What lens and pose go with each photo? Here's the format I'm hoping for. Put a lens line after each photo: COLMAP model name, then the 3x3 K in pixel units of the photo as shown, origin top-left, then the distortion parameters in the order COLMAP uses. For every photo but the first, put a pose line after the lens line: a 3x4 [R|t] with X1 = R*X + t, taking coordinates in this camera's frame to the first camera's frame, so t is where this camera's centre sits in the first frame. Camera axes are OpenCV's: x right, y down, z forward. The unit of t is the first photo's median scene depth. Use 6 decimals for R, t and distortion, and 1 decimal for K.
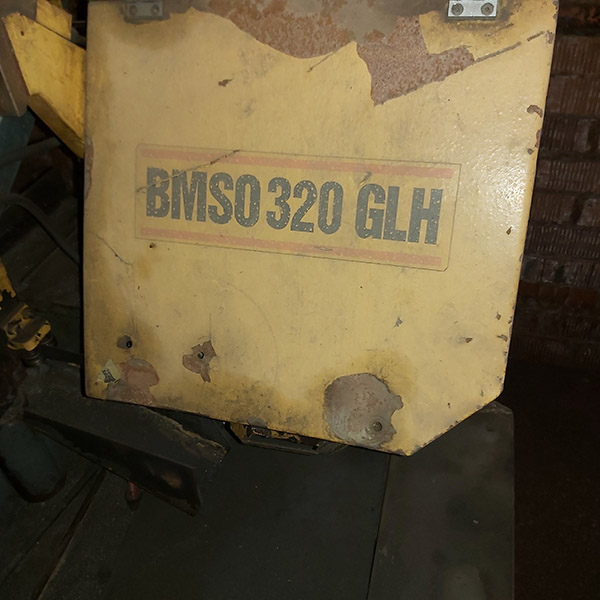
lens RADIAL K [[606.9, 0, 300.0], [0, 606.9, 300.0], [0, 0, 1]] dist [0.056755, -0.138023]
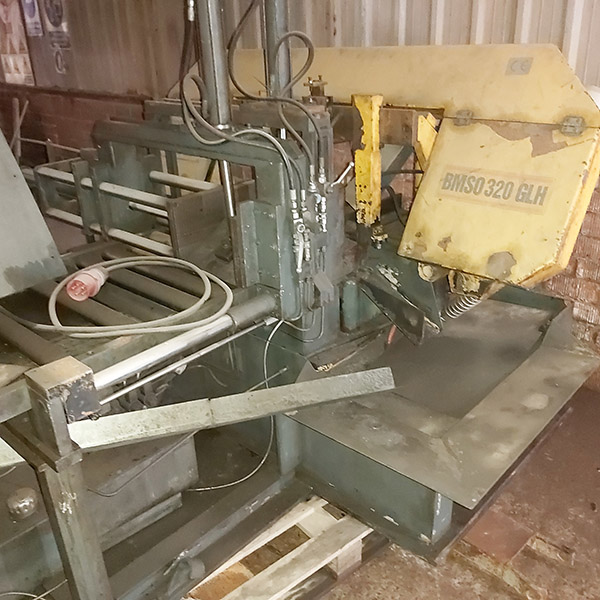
lens RADIAL K [[606.9, 0, 300.0], [0, 606.9, 300.0], [0, 0, 1]] dist [0.056755, -0.138023]
pose [[0.878095, 0.230416, -0.419353, 0.485671], [-0.328733, 0.927341, -0.178810, 1.091608], [0.347683, 0.294867, 0.890039, -1.617843]]
